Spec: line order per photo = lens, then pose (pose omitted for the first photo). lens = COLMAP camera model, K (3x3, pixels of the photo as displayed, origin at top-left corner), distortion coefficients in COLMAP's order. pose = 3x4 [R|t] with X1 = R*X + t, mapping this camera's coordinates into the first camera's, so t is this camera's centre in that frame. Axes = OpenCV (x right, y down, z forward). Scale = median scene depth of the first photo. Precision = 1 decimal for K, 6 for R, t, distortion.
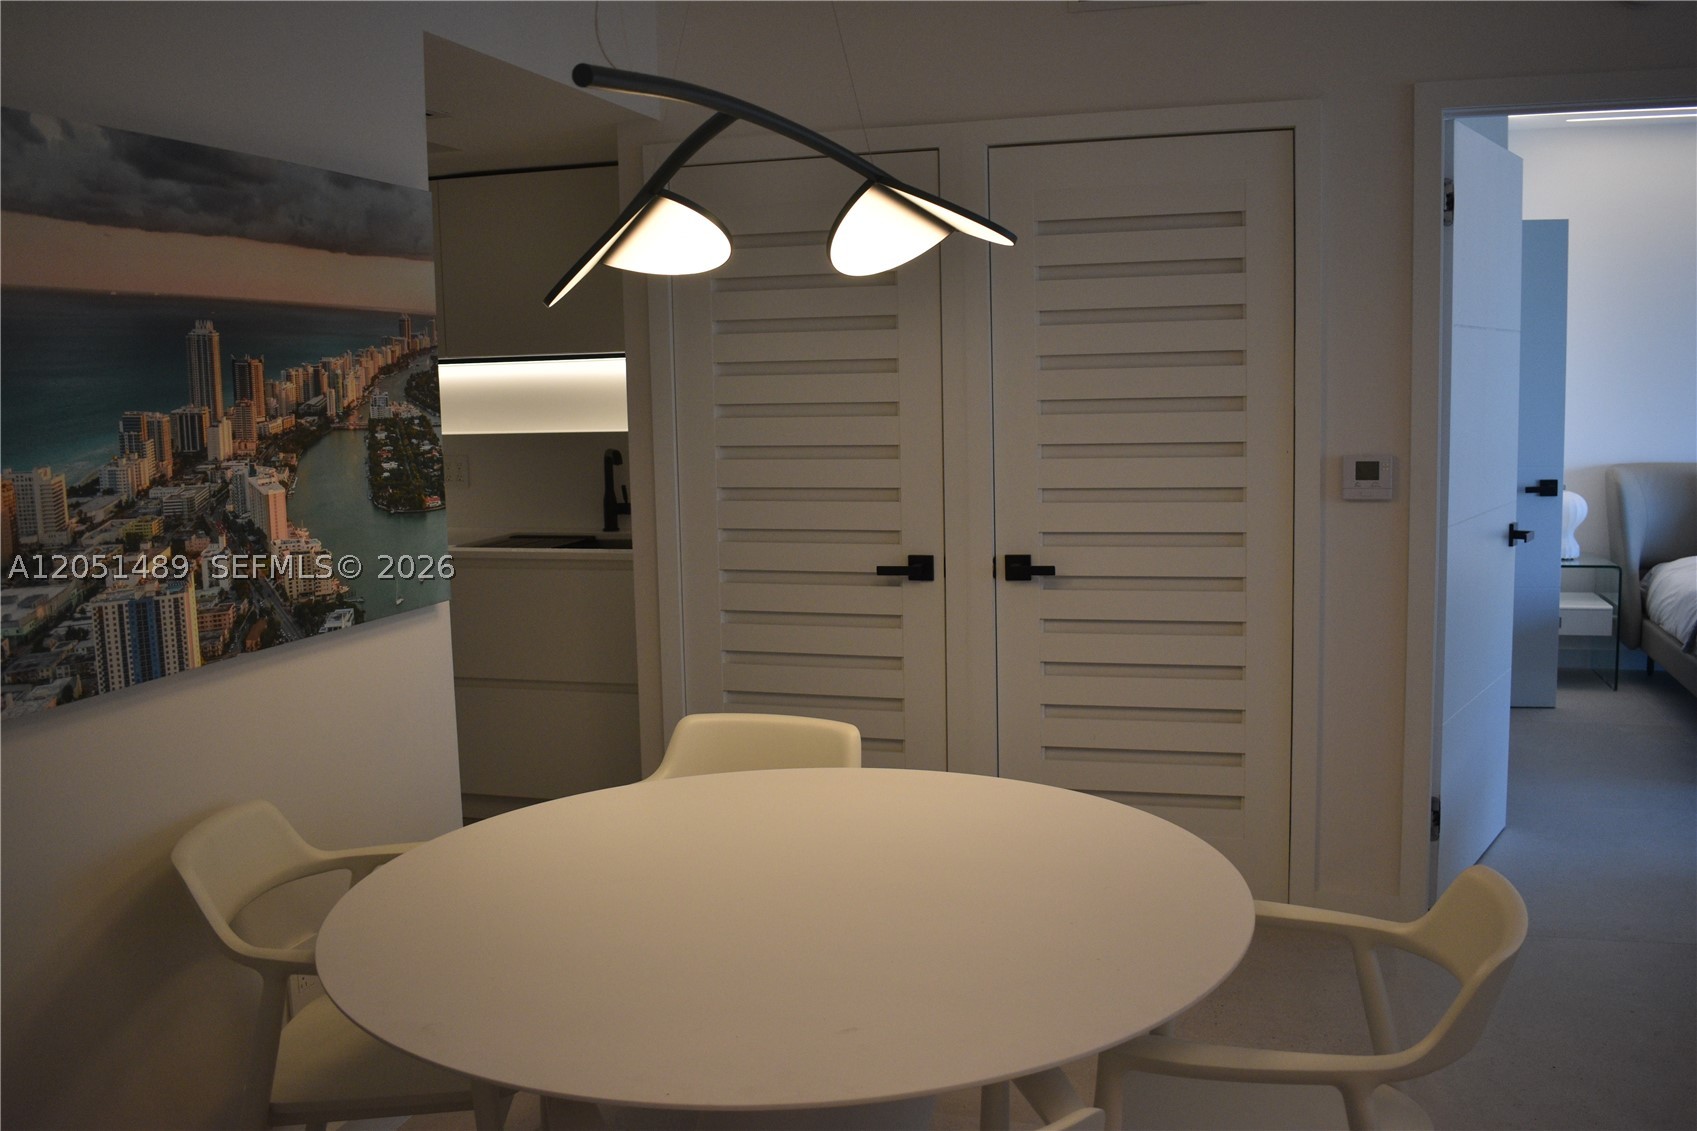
lens RADIAL K [[1495.2, 0, 852.4], [0, 1495.2, 553.4], [0, 0, 1]] dist [-0.089650, 0.014885]
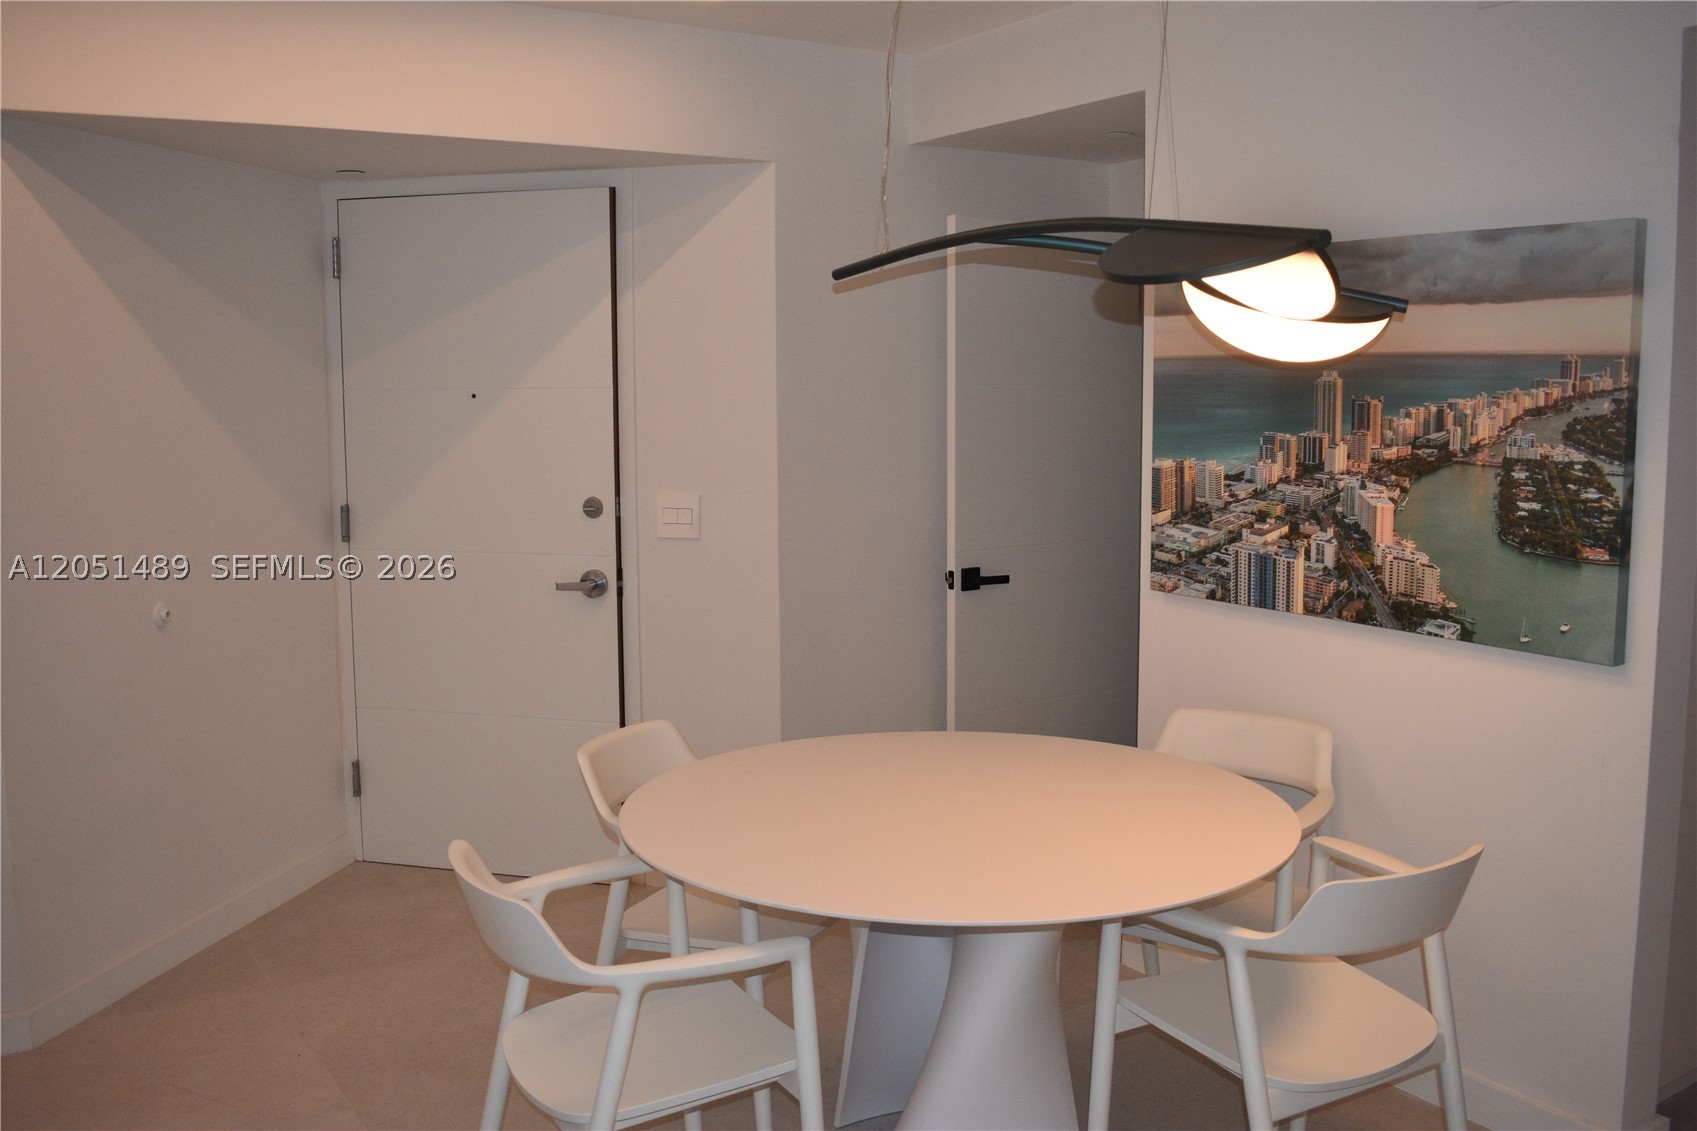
lens RADIAL K [[1495.2, 0, 852.4], [0, 1495.2, 553.4], [0, 0, 1]] dist [-0.089650, 0.014885]
pose [[-0.651619, 0.111792, -0.750264, 0.850728], [-0.069264, 0.976180, 0.205611, -0.229425], [0.755378, 0.185946, -0.628353, 1.461255]]
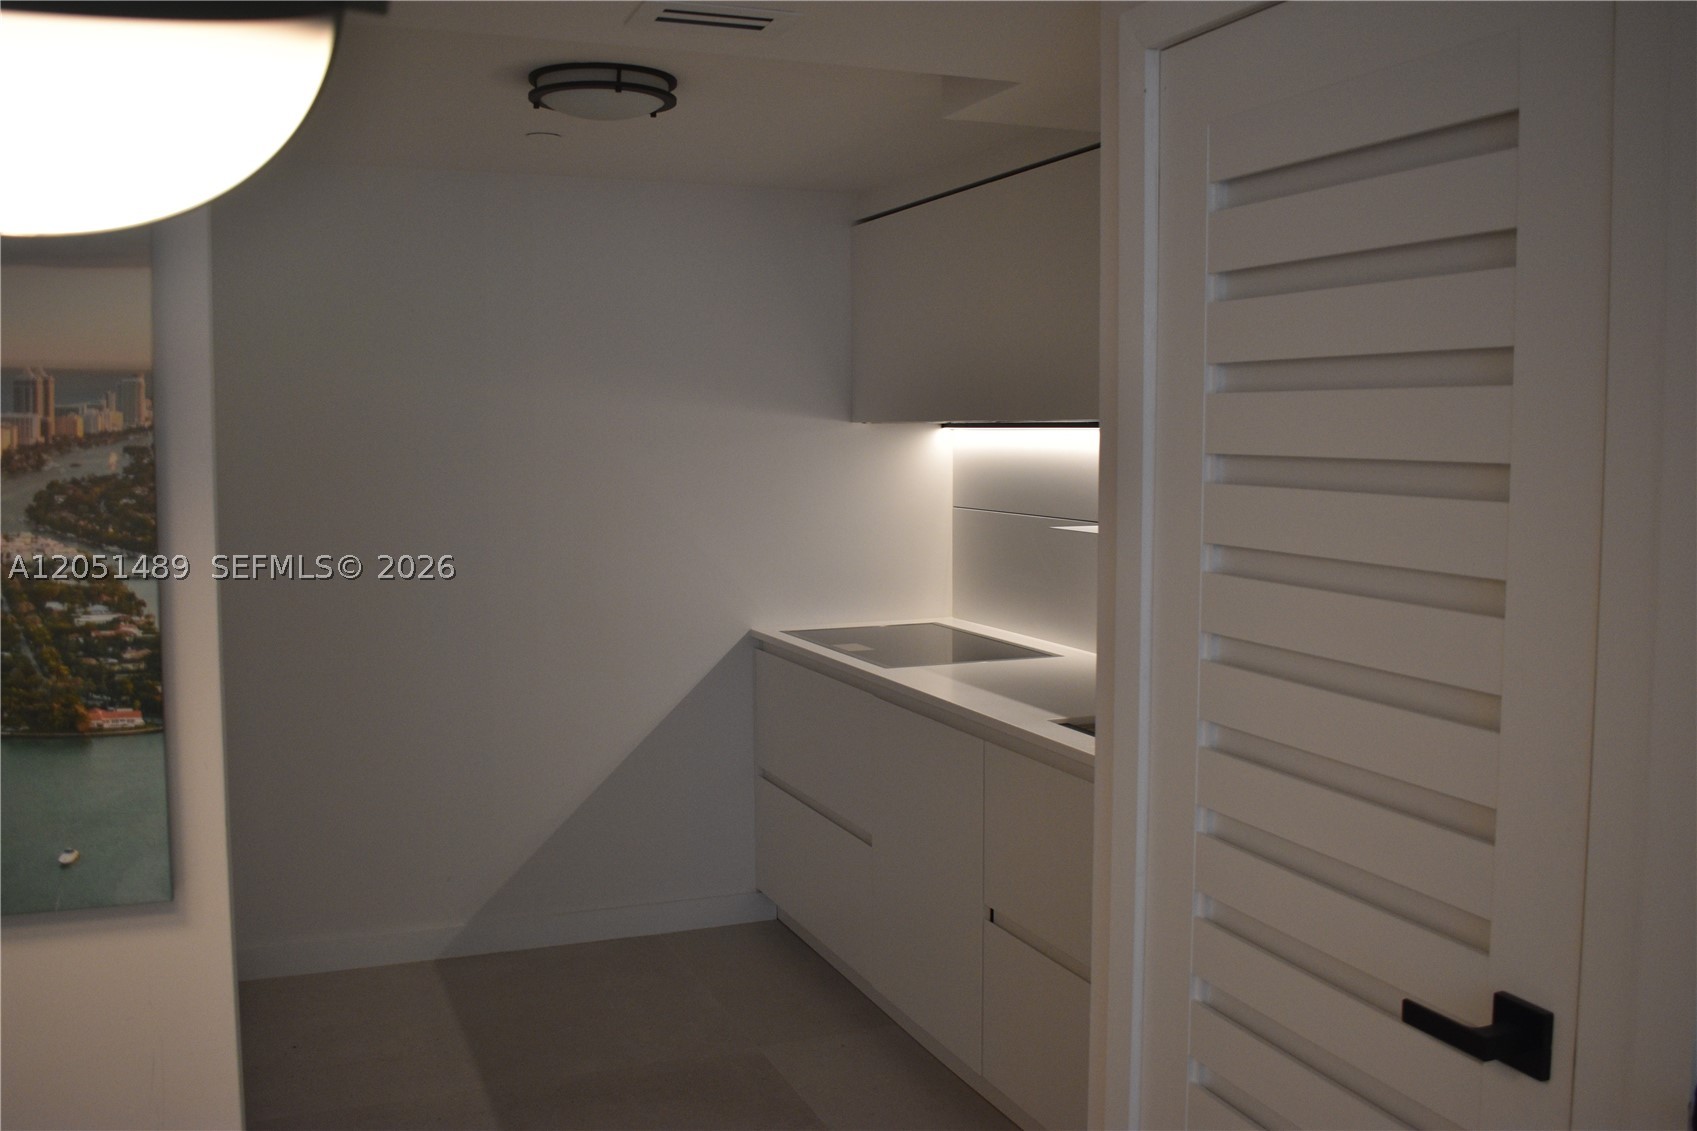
lens RADIAL K [[1541.4, 0, 853.2], [0, 1541.4, 554.7], [0, 0, 1]] dist [-0.080214, -0.001406]
pose [[0.623039, 0.086134, -0.777433, 0.357902], [-0.106451, 0.994008, 0.024818, -0.161363], [0.774913, 0.067296, 0.628475, 1.025989]]
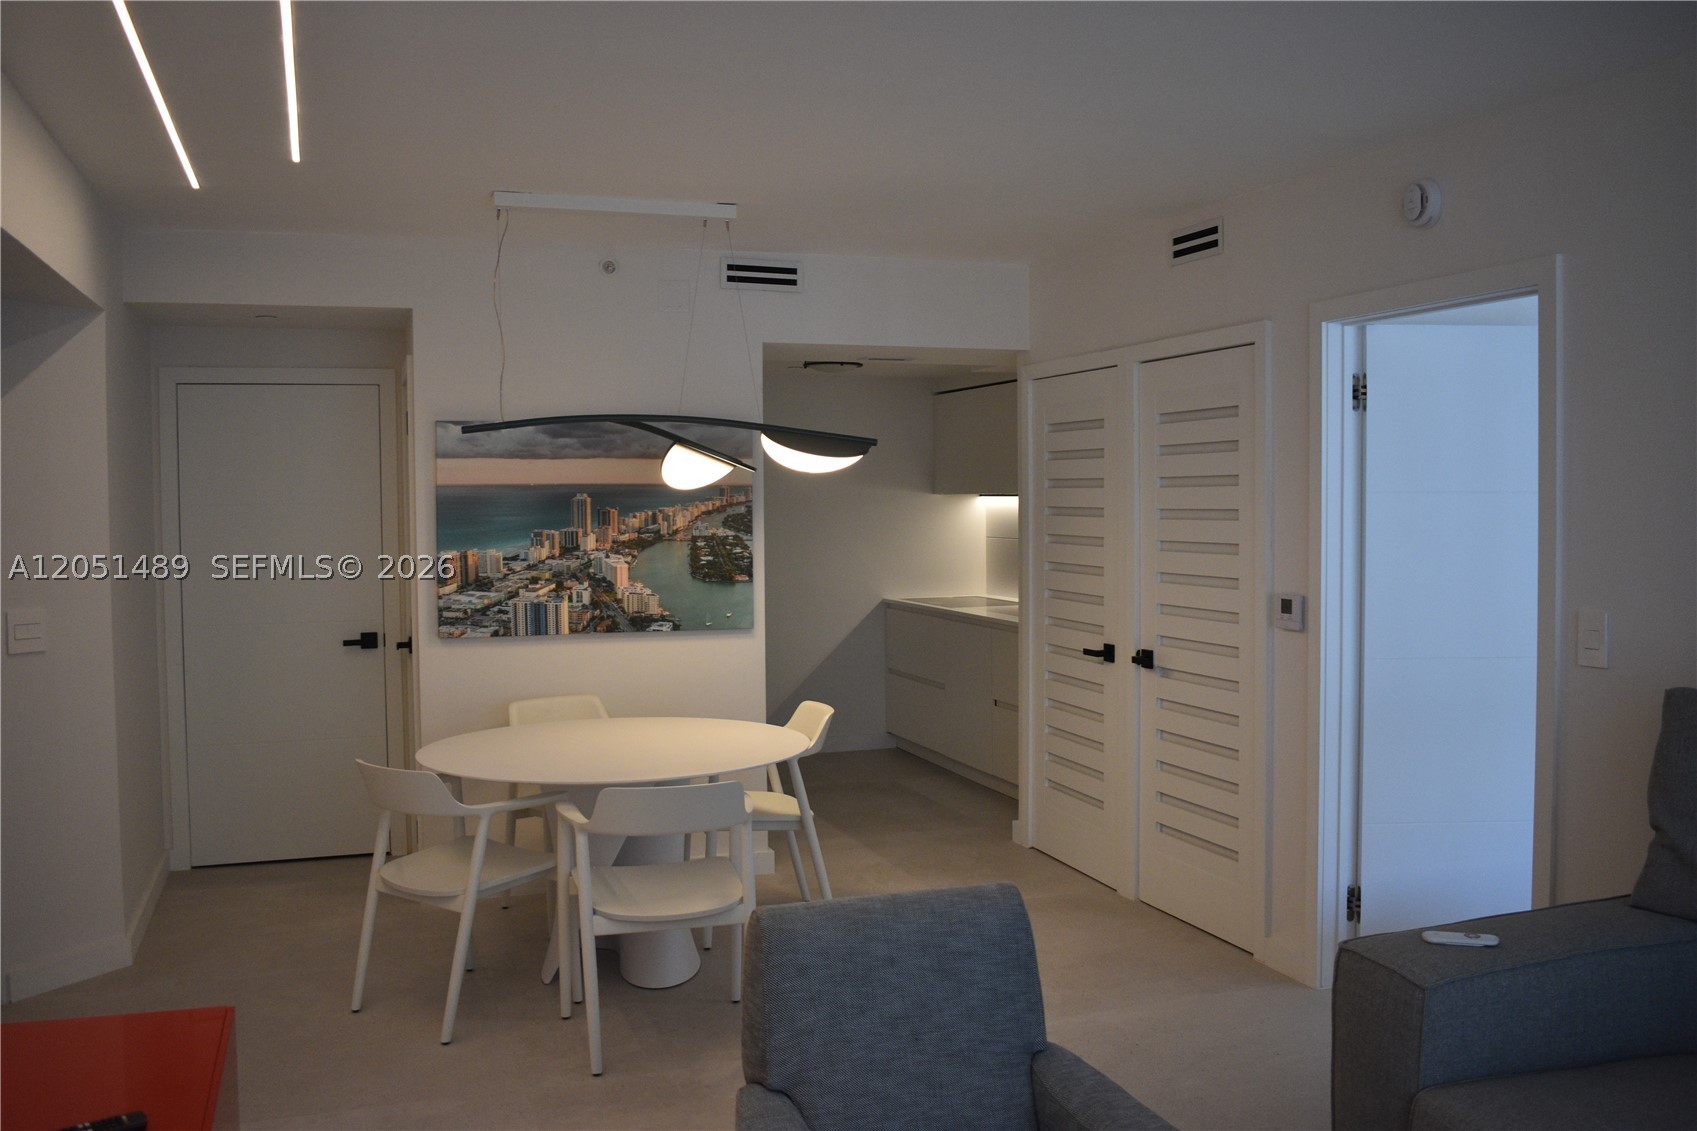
lens RADIAL K [[1495.2, 0, 852.4], [0, 1495.2, 553.4], [0, 0, 1]] dist [-0.089650, 0.014885]
pose [[0.582591, 0.051018, -0.811163, 1.720233], [-0.101646, 0.994766, -0.010438, -0.073764], [0.806384, 0.088532, 0.584727, -0.076097]]
